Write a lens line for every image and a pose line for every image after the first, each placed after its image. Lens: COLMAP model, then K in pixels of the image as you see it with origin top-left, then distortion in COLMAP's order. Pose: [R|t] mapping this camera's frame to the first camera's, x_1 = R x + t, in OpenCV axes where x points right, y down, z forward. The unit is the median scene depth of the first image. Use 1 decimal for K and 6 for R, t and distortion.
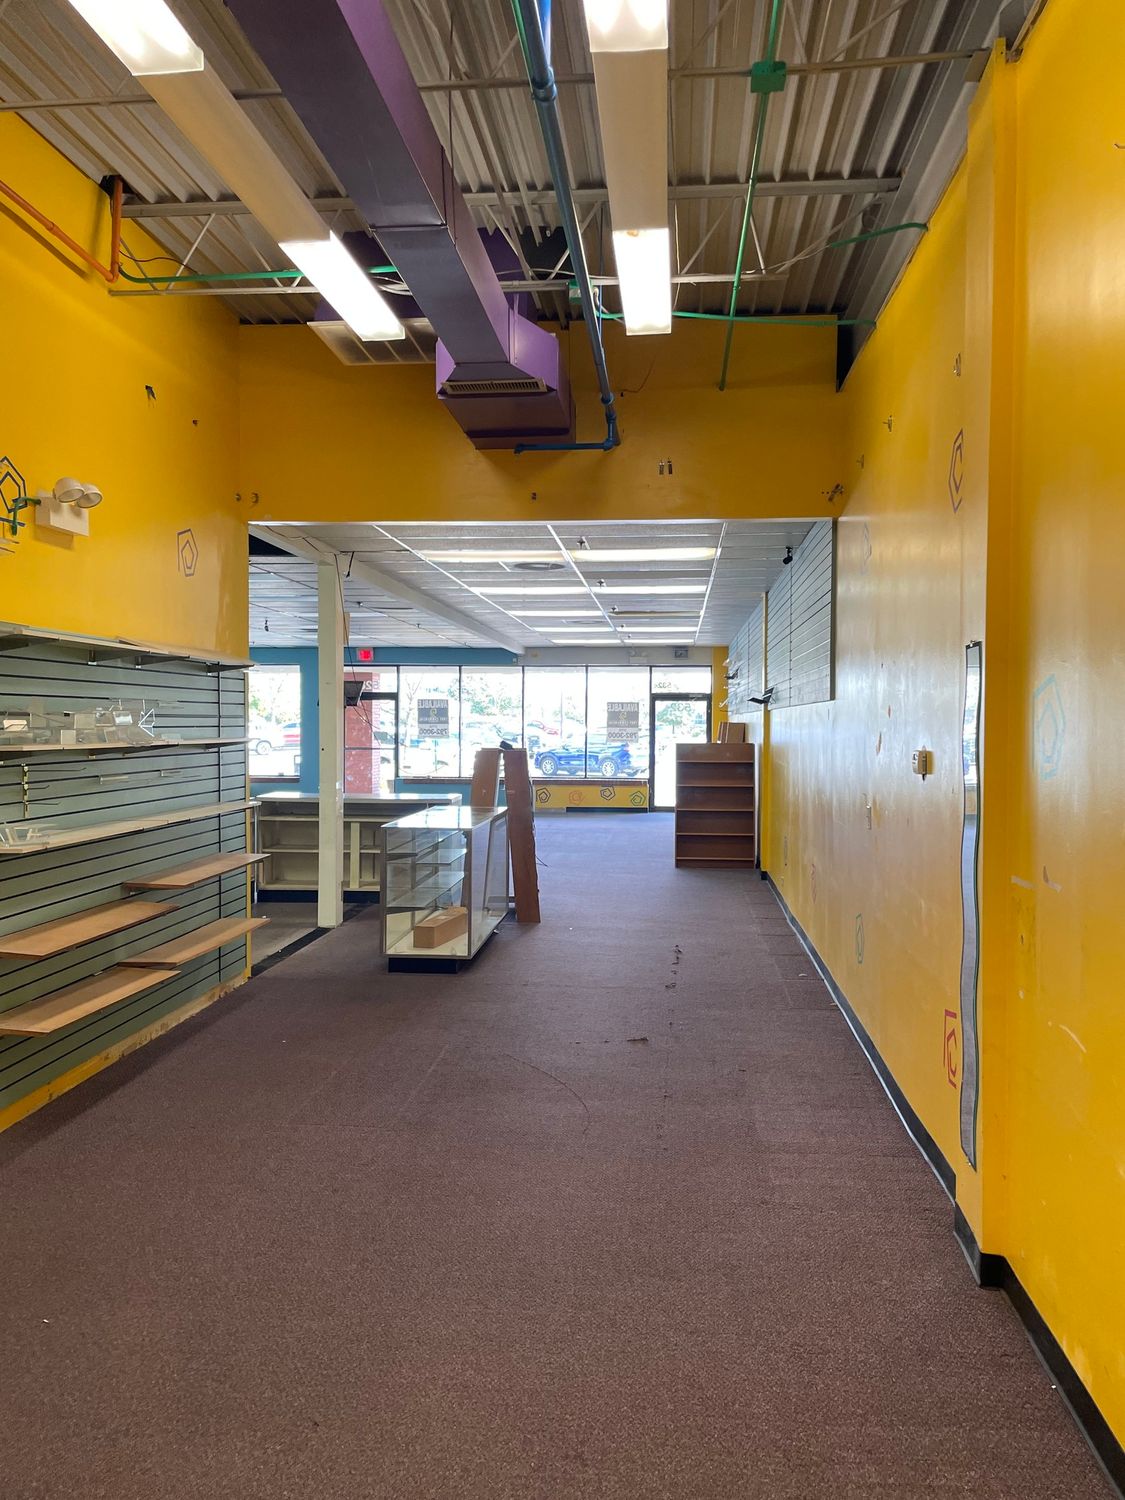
lens RADIAL K [[1129.9, 0, 566.0], [0, 1129.9, 754.5], [0, 0, 1]] dist [0.029120, -0.033467]
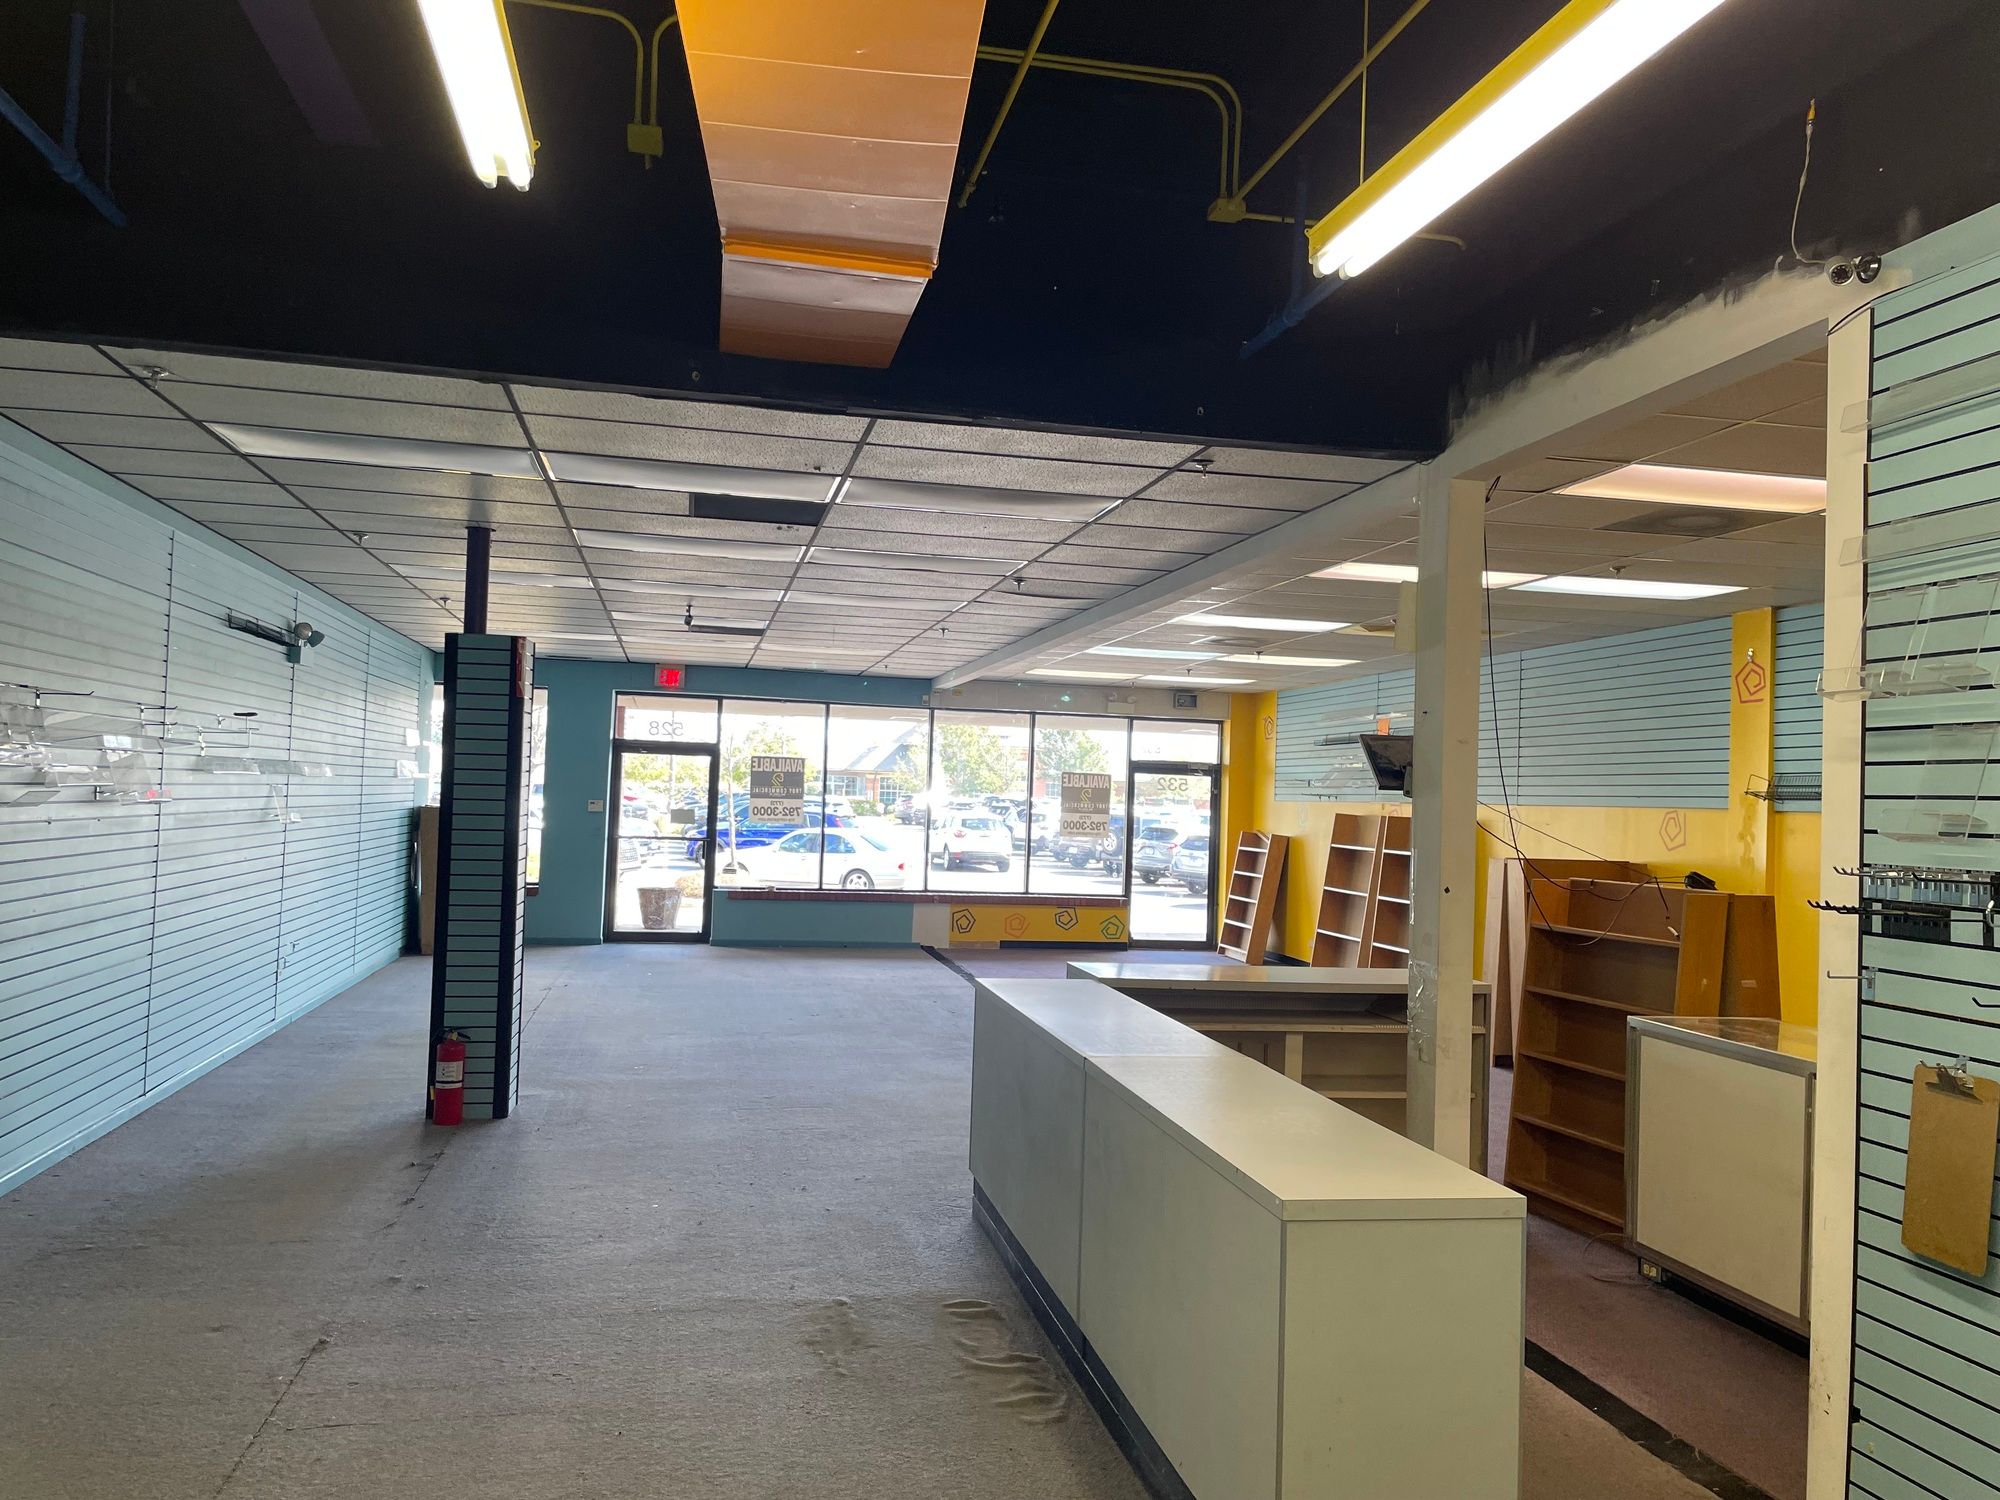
lens RADIAL K [[1506.6, 0, 1002.3], [0, 1506.6, 746.1], [0, 0, 1]] dist [0.029120, -0.033467]
pose [[0.952398, 0.038727, 0.302388, -0.249085], [-0.021170, 0.997905, -0.061126, -0.009102], [-0.304122, 0.051815, 0.951223, 0.215102]]
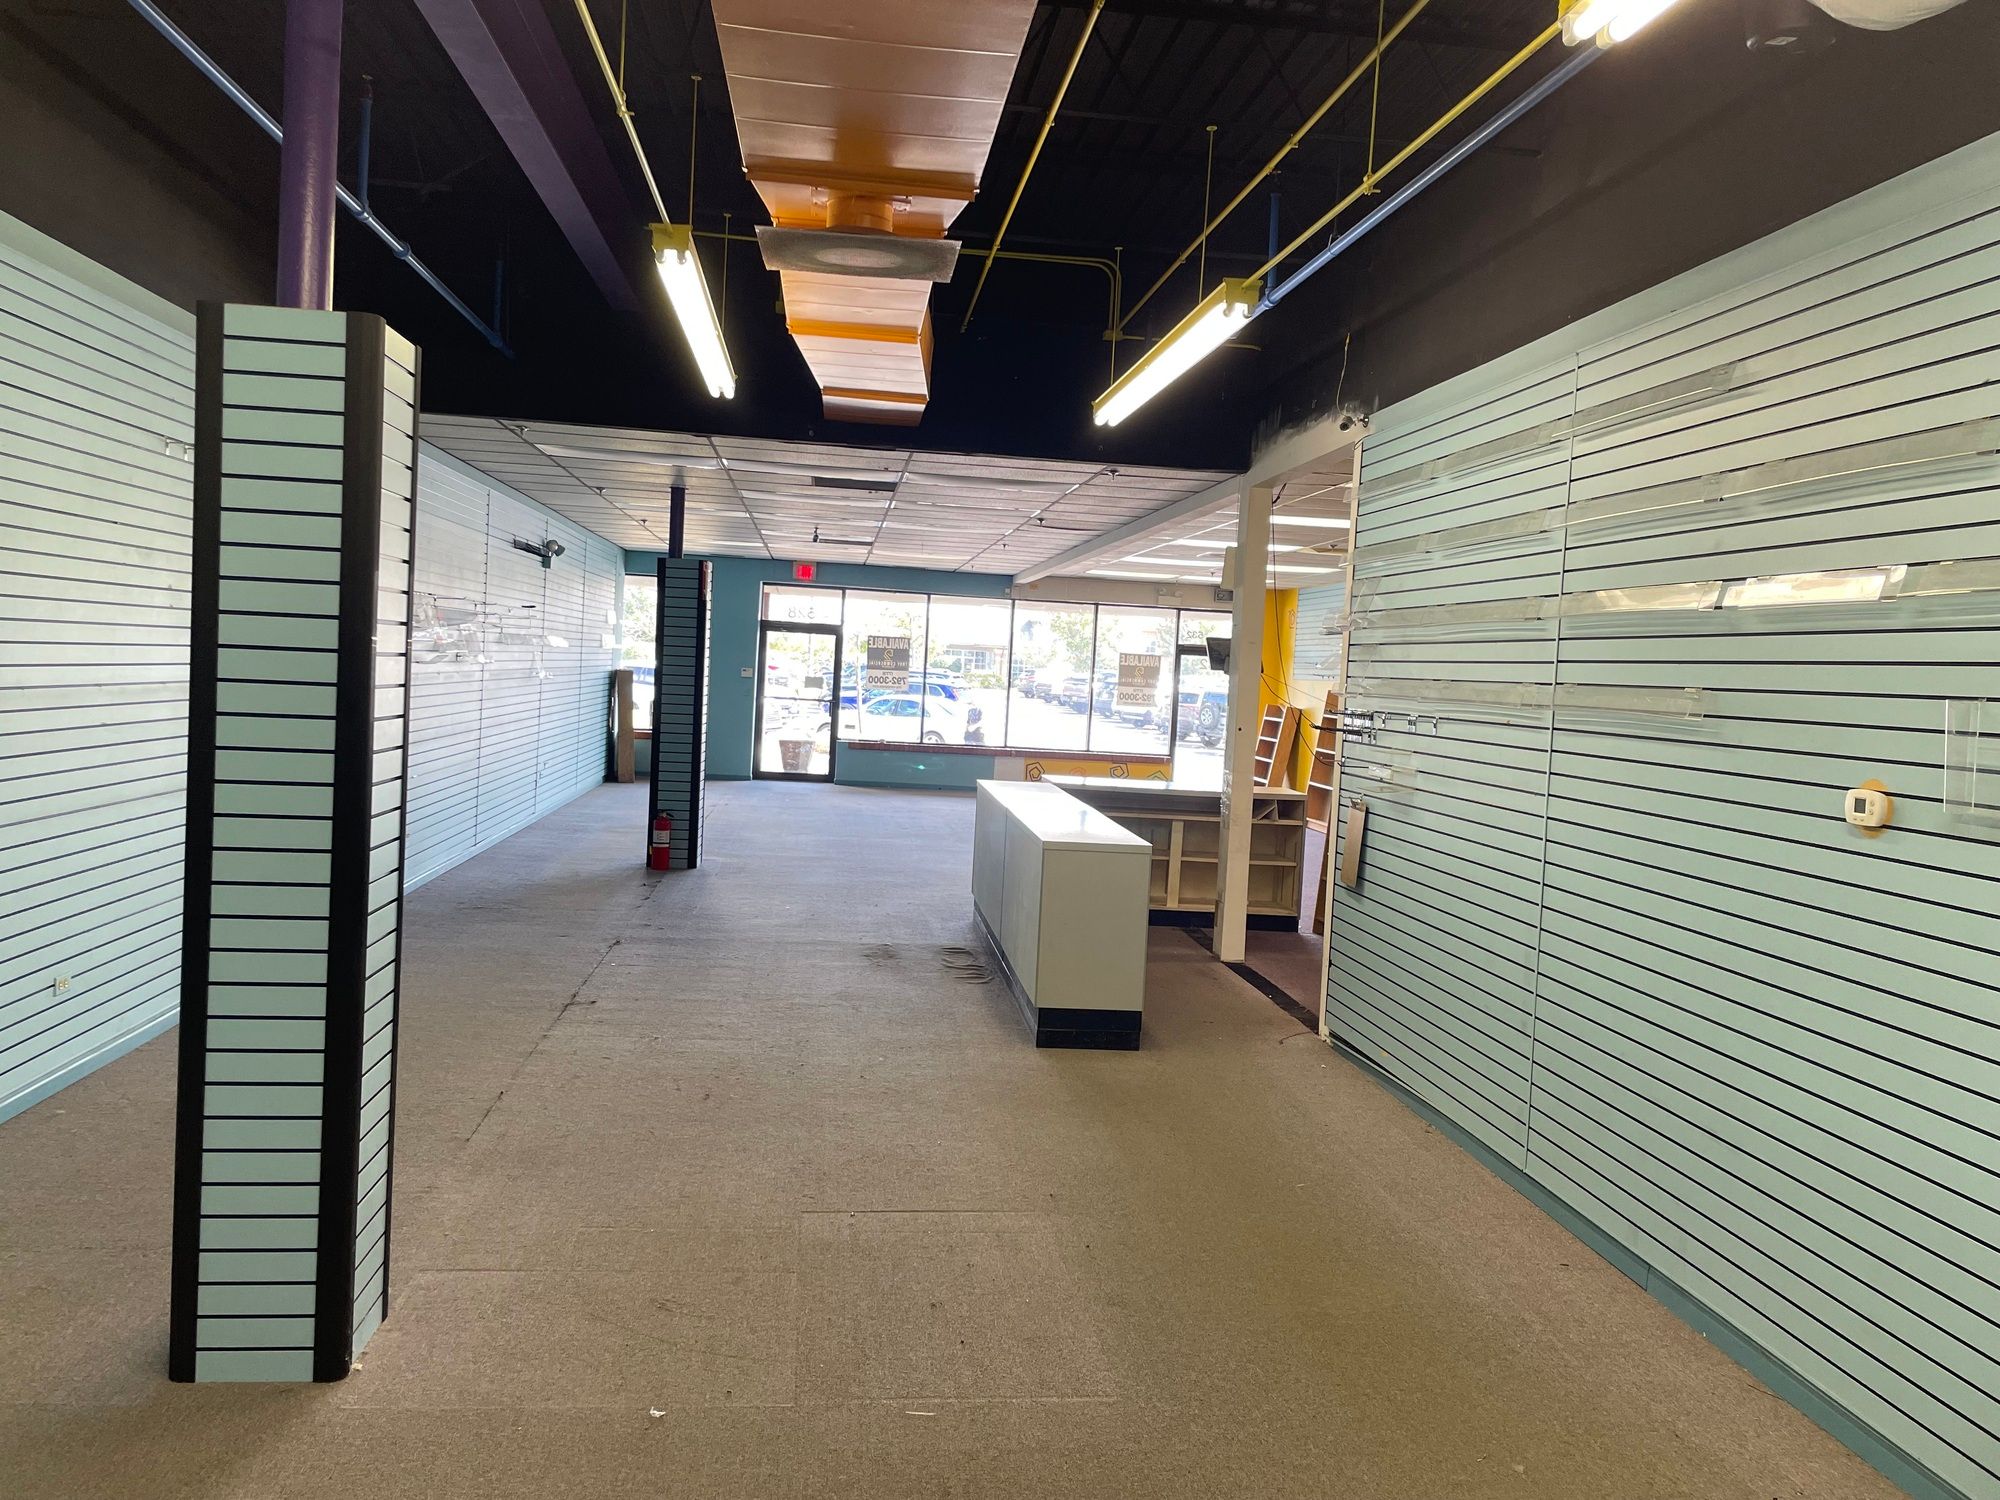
lens RADIAL K [[1506.6, 0, 989.7], [0, 1506.6, 741.1], [0, 0, 1]] dist [0.029120, -0.033467]
pose [[0.976901, 0.038538, 0.210187, -0.262624], [-0.044025, 0.998799, 0.021486, -0.004695], [-0.209107, -0.030243, 0.977425, 0.019210]]
